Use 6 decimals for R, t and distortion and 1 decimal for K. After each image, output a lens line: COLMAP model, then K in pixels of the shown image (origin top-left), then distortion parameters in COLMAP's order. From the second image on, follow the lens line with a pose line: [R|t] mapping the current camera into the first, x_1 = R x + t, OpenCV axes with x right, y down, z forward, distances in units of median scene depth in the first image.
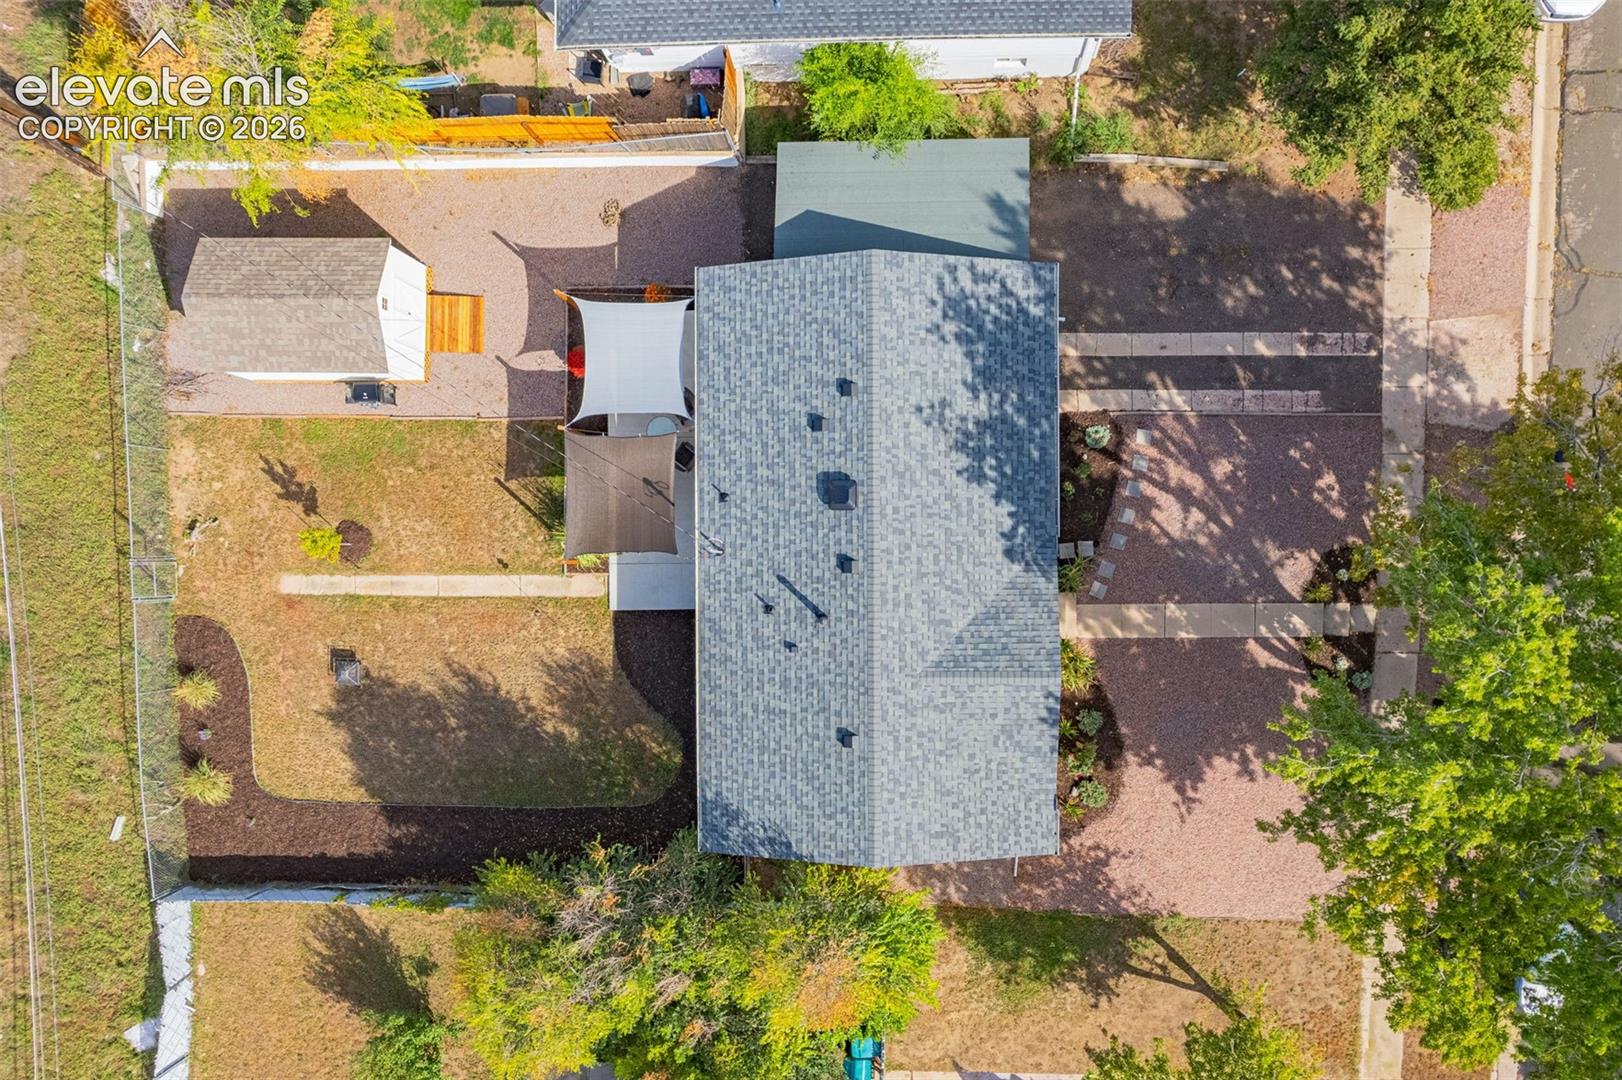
lens RADIAL K [[785.9, 0, 814.1], [0, 785.9, 549.6], [0, 0, 1]] dist [-0.002032, -0.000135]
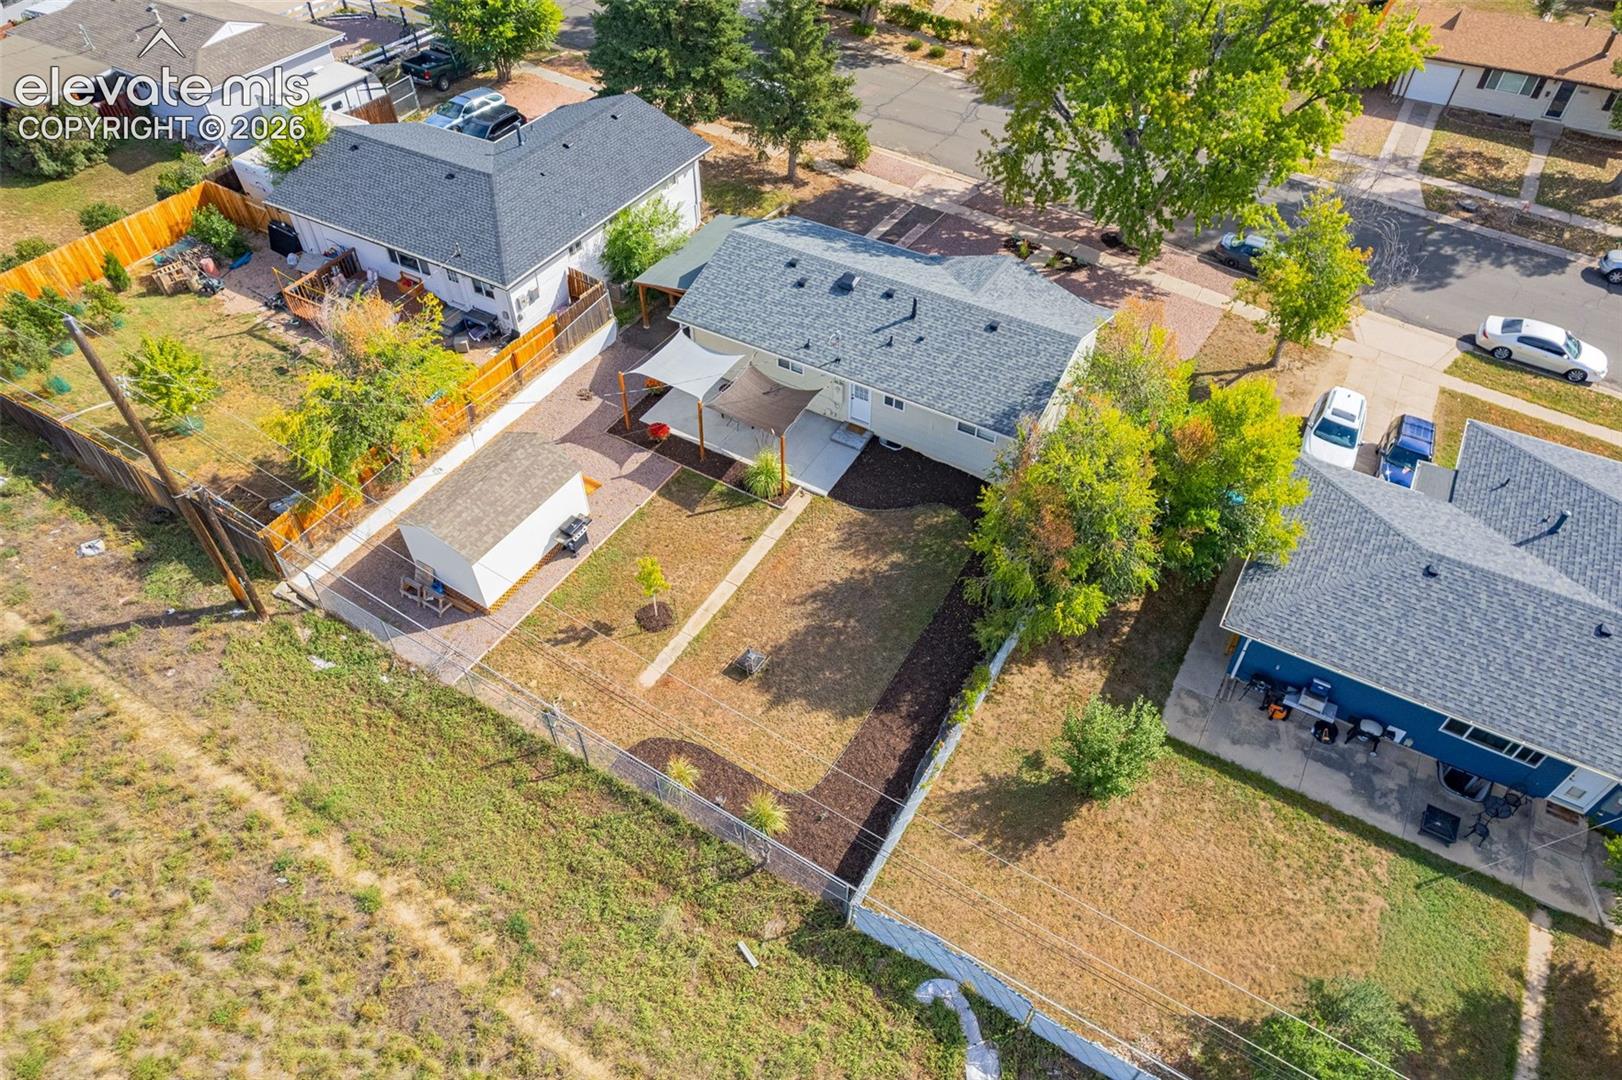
lens RADIAL K [[681.7, 0, 811.0], [0, 681.7, 540.0], [0, 0, 1]] dist [-0.002066, 0.000089]
pose [[0.527711, -0.703416, 0.476159, -0.859545], [0.849248, 0.448313, -0.278914, 0.403286], [-0.017275, 0.551563, 0.833954, 0.119942]]
